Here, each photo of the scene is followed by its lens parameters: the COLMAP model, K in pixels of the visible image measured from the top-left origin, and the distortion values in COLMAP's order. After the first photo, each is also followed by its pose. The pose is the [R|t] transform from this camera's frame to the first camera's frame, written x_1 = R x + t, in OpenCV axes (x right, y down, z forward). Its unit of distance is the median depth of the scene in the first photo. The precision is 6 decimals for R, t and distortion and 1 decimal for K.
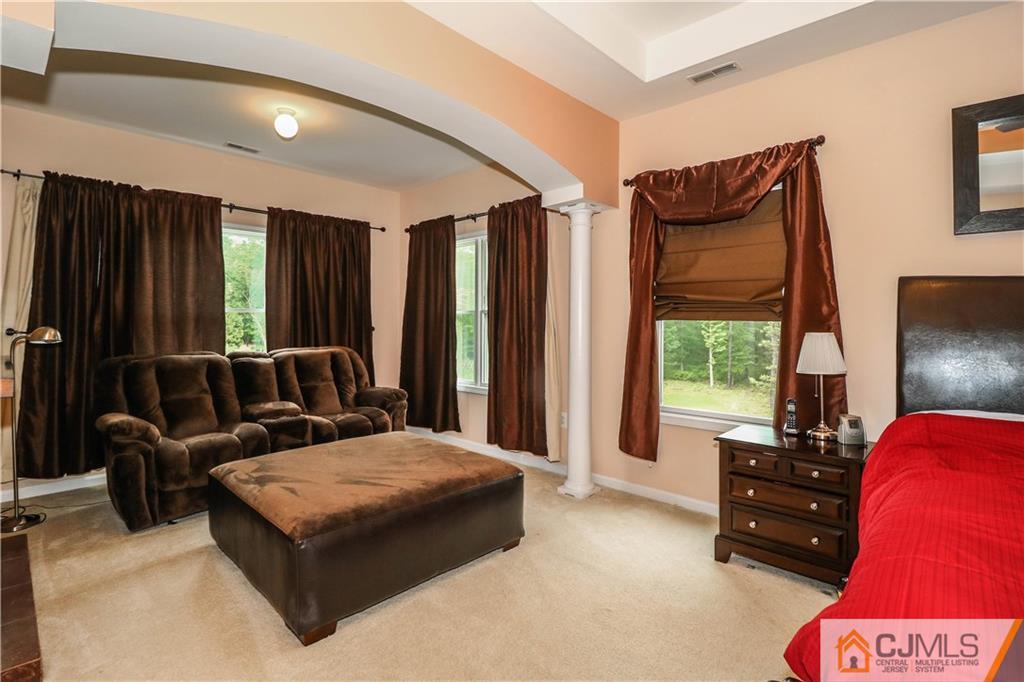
lens RADIAL K [[491.7, 0, 514.1], [0, 491.7, 316.5], [0, 0, 1]] dist [-0.005206, -0.007318]
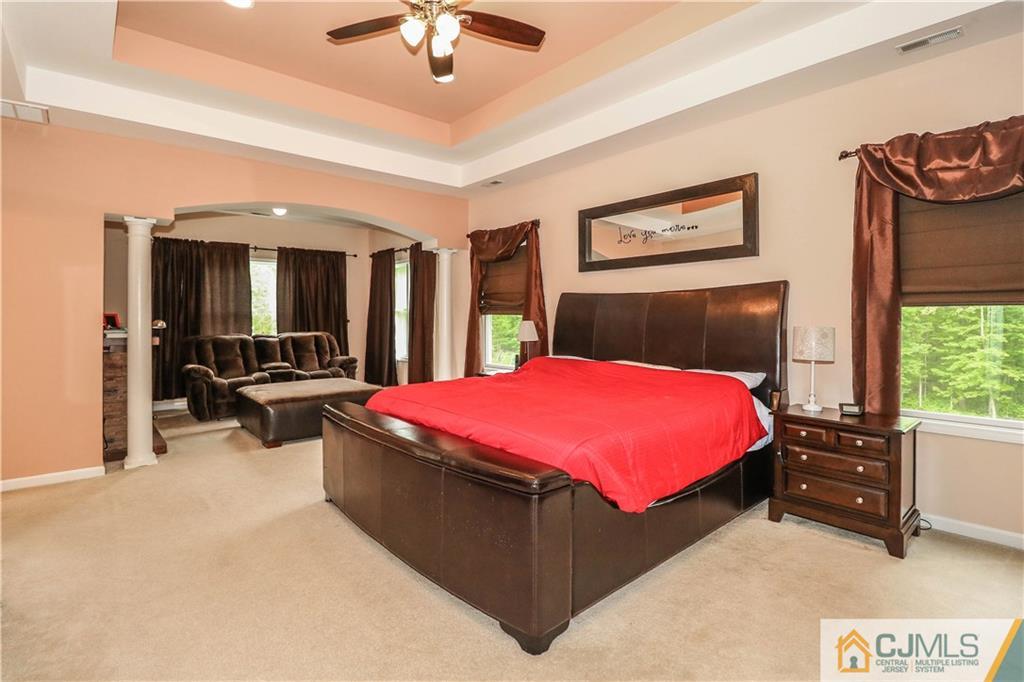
lens RADIAL K [[491.7, 0, 525.9], [0, 491.7, 309.7], [0, 0, 1]] dist [-0.005206, -0.007318]
pose [[0.997475, -0.005885, -0.070772, 0.518922], [0.005800, 0.999982, -0.001397, -0.006797], [0.070779, 0.000983, 0.997492, -0.680085]]
